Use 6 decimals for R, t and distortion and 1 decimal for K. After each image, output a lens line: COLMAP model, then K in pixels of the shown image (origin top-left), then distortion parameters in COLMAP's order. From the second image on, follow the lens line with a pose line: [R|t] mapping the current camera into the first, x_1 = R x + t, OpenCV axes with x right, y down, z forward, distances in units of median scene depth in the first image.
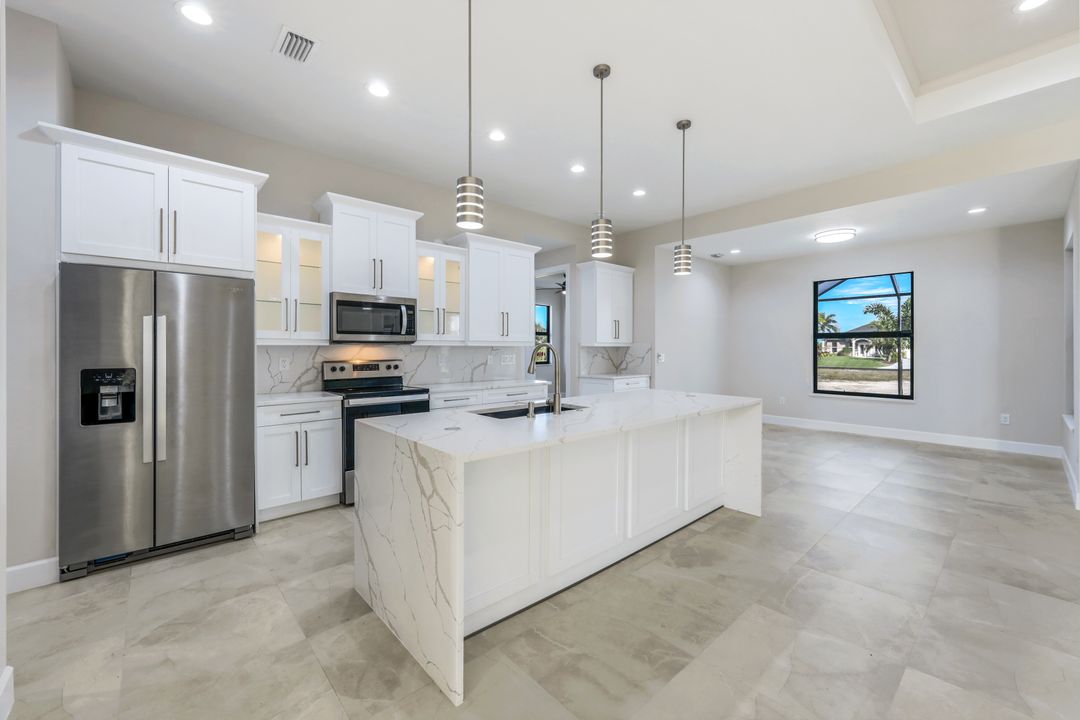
lens RADIAL K [[431.0, 0, 537.0], [0, 431.0, 345.6], [0, 0, 1]] dist [0.000738, 0.000325]
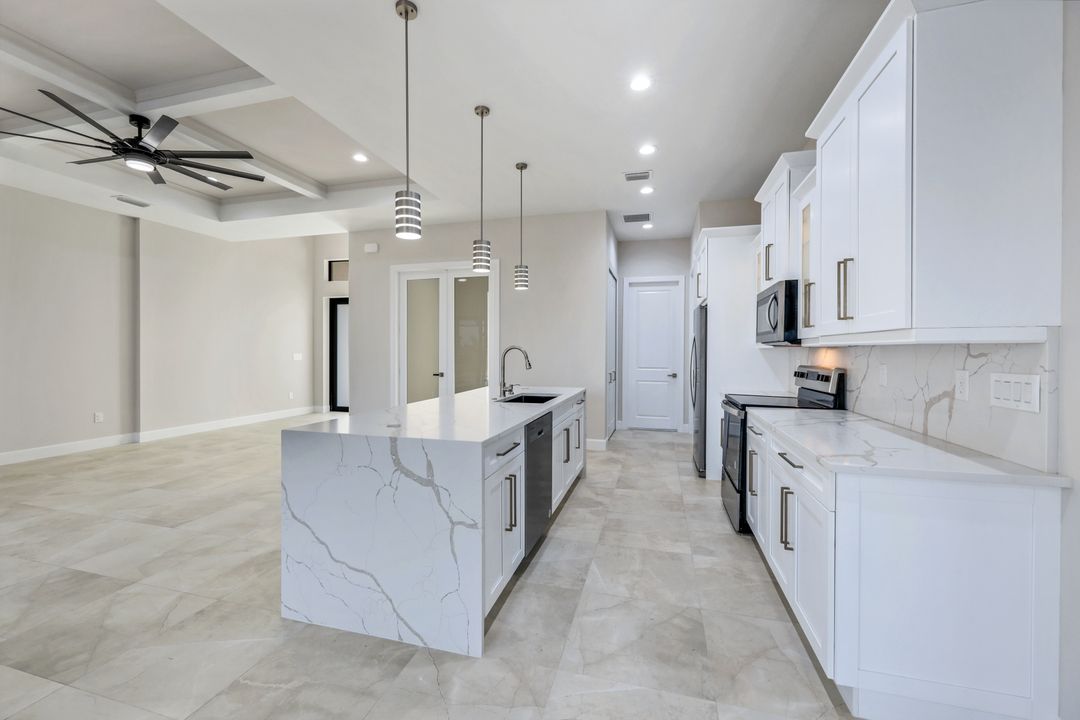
lens RADIAL K [[436.3, 0, 538.2], [0, 436.3, 354.4], [0, 0, 1]] dist [0.000827, -0.000365]
pose [[-0.845325, -0.000777, -0.534251, 0.450145], [-0.001945, 0.999997, 0.001623, 0.012344], [0.534248, 0.002411, -0.845324, 1.431861]]
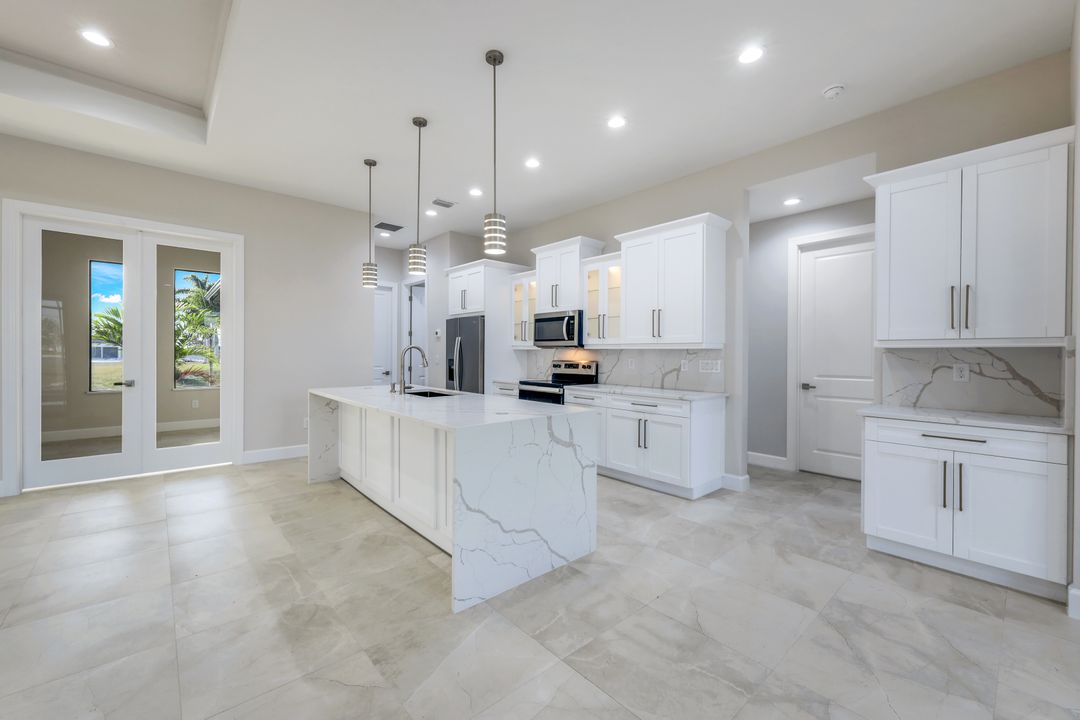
lens RADIAL K [[436.3, 0, 538.2], [0, 436.3, 354.4], [0, 0, 1]] dist [0.000827, -0.000365]
pose [[-0.006386, -0.000029, -0.999980, 0.954851], [-0.001637, 0.999999, -0.000019, 0.015882], [0.999978, 0.001637, -0.006386, 0.930370]]
